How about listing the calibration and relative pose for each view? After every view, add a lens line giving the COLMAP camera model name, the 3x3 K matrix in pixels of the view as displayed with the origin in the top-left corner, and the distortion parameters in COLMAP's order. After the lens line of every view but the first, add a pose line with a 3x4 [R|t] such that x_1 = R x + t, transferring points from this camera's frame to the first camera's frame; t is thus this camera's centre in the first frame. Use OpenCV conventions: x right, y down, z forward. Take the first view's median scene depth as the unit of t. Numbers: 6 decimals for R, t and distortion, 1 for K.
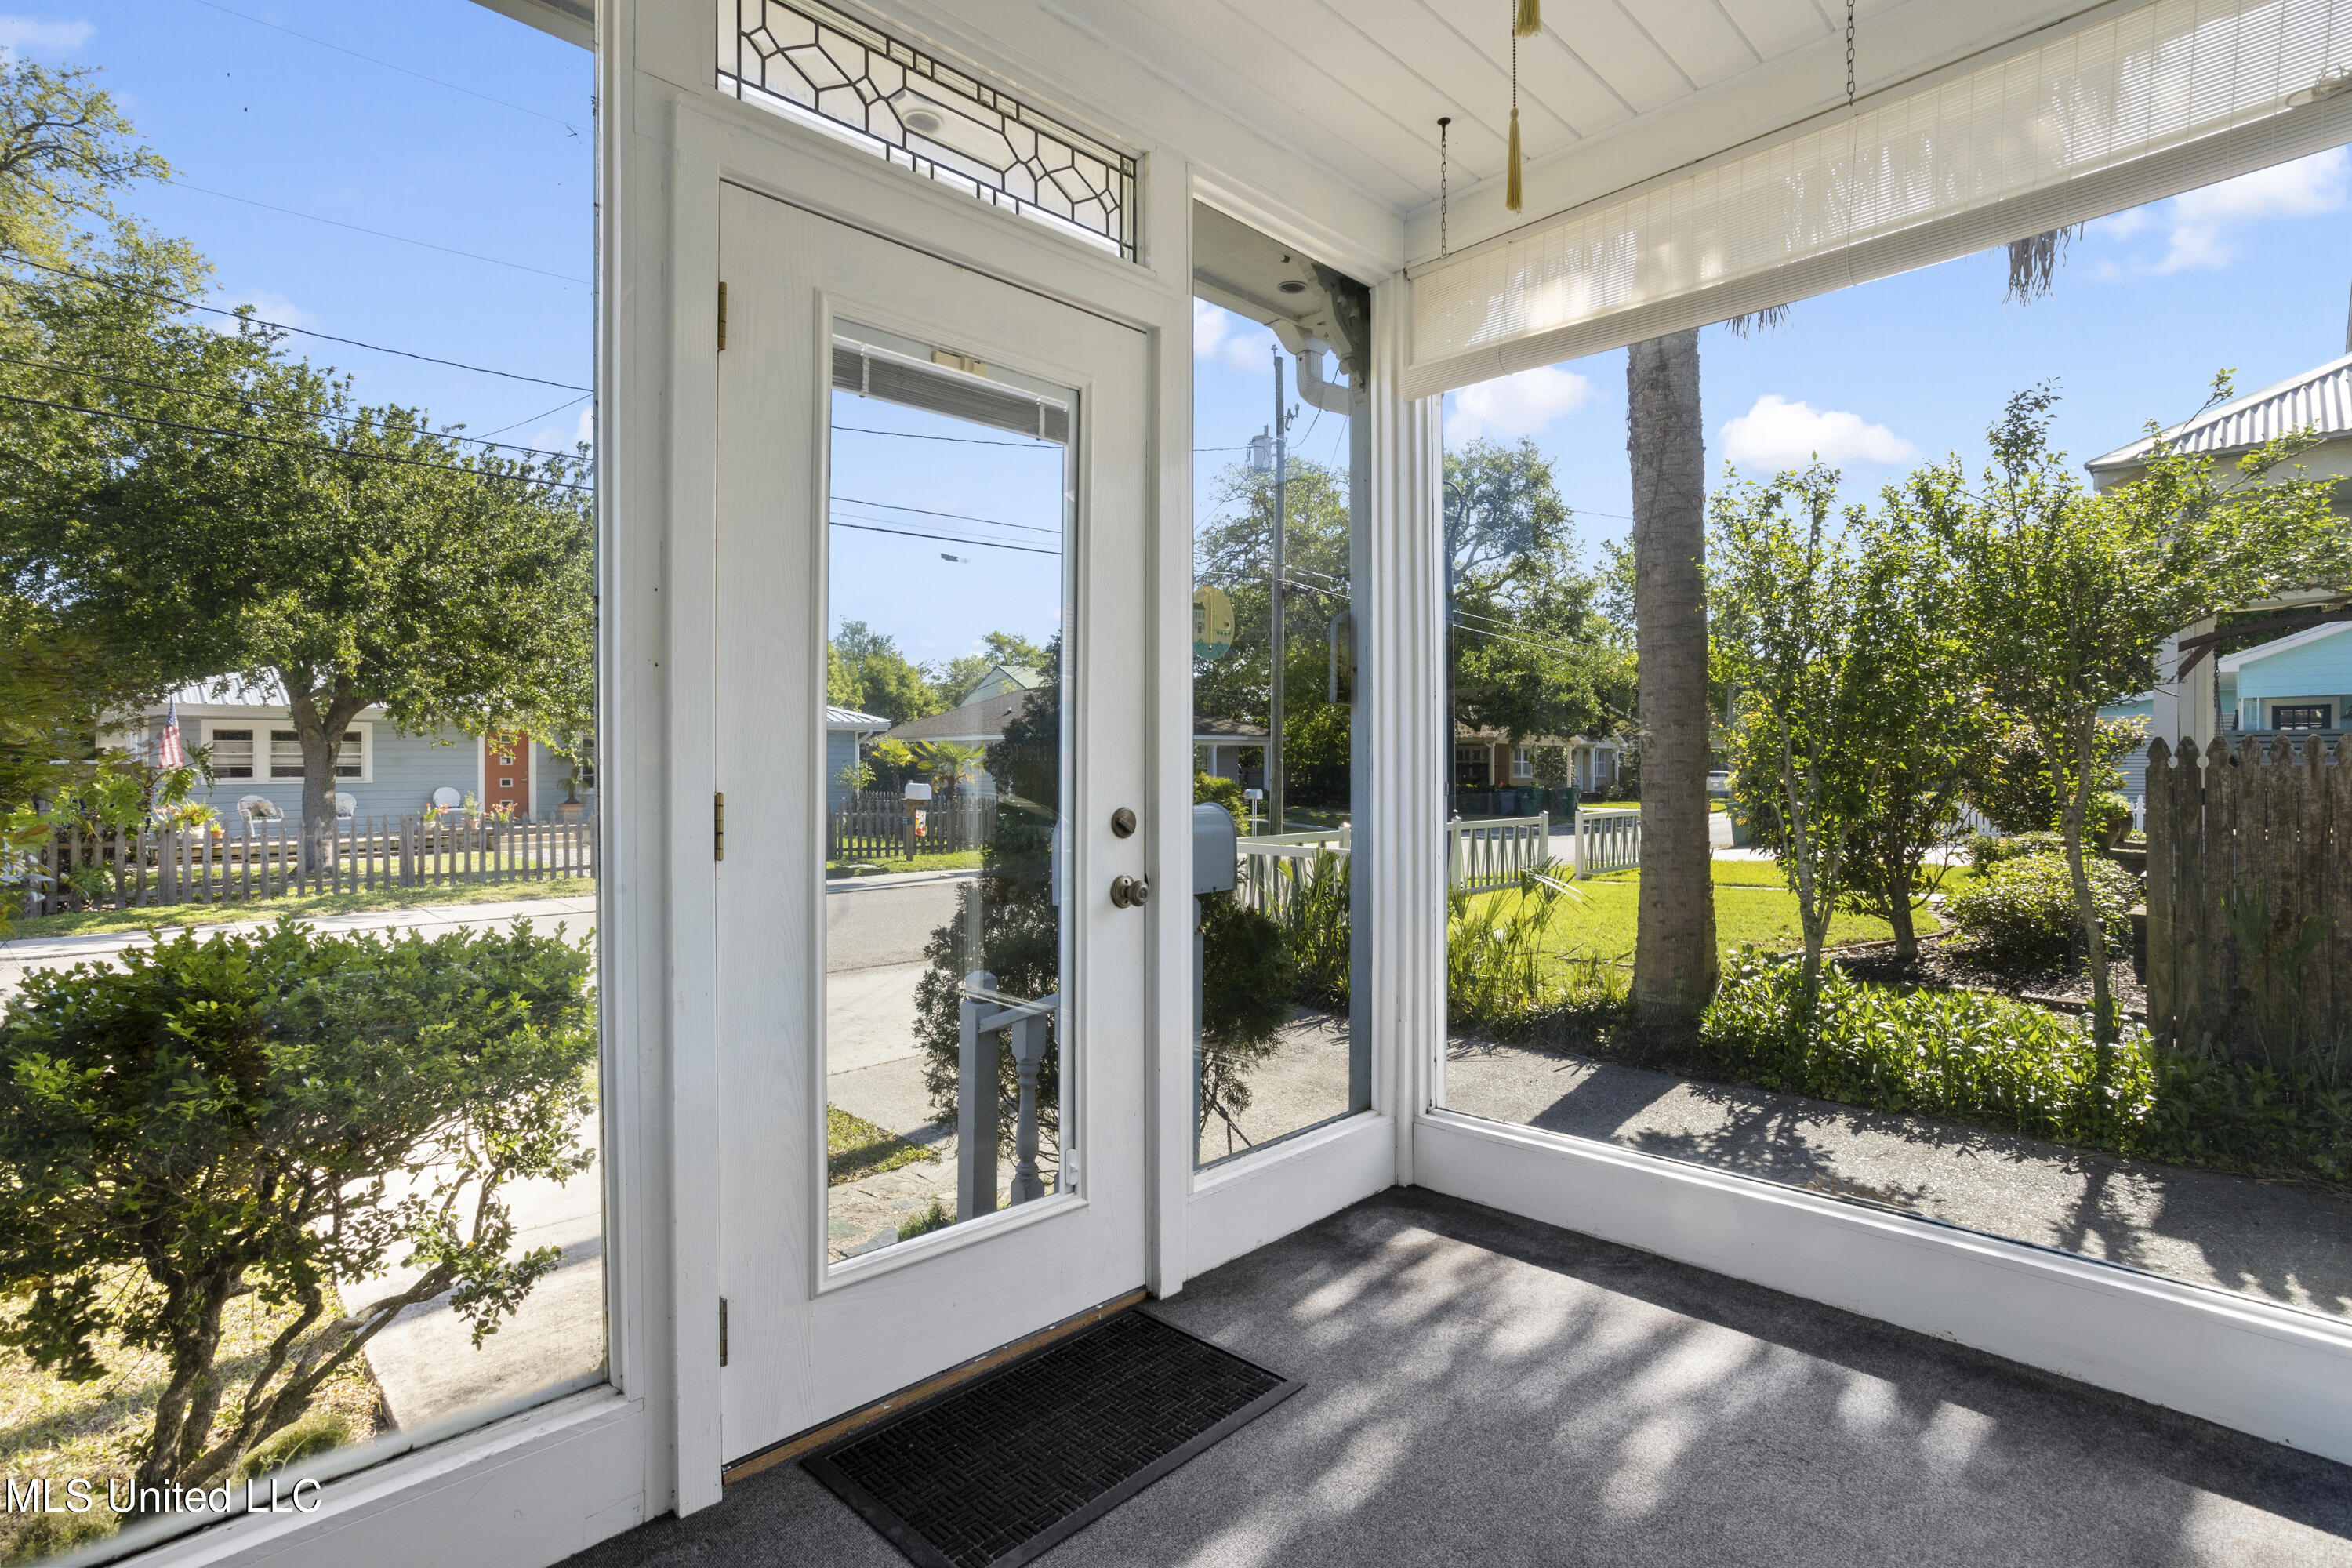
lens RADIAL K [[1140.9, 0, 1171.0], [0, 1140.9, 777.2], [0, 0, 1]] dist [-0.035054, 0.010098]
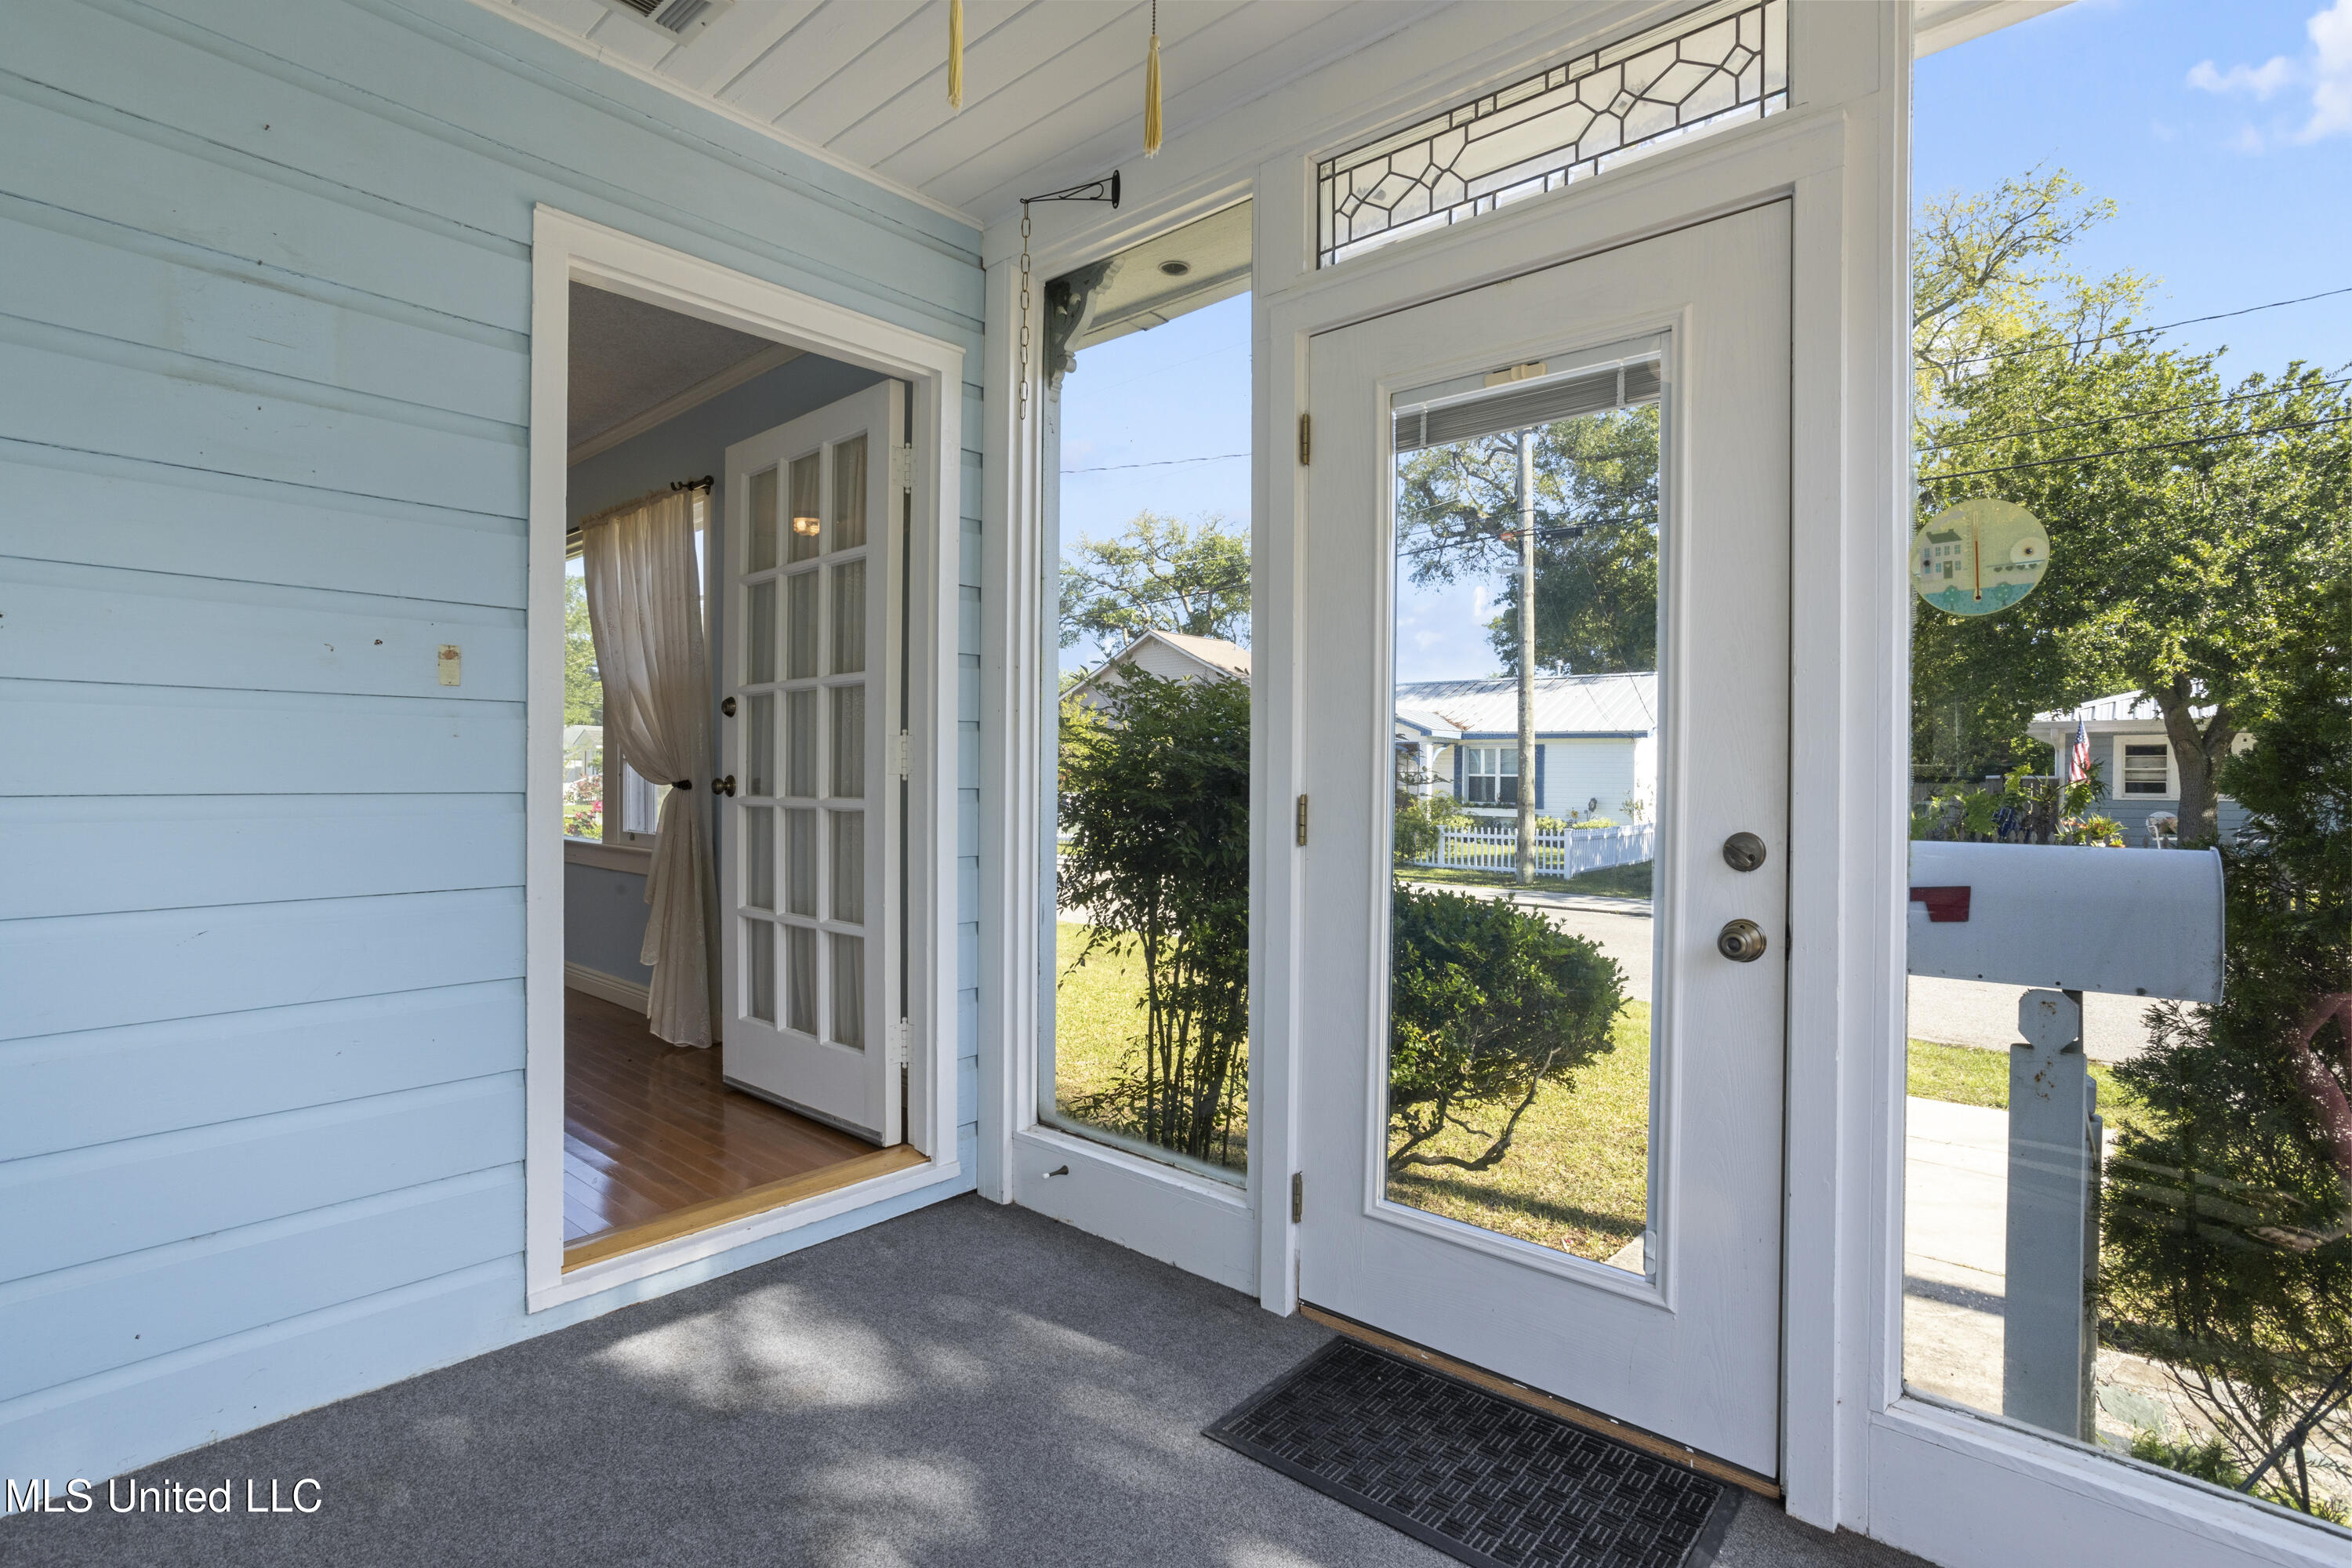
lens RADIAL K [[1140.9, 0, 1167.6], [0, 1140.9, 776.7], [0, 0, 1]] dist [-0.035054, 0.010098]
pose [[0.054875, 0.001949, -0.998491, 0.749055], [-0.017135, 0.999853, 0.001010, -0.004993], [0.998346, 0.017054, 0.054900, 0.607333]]
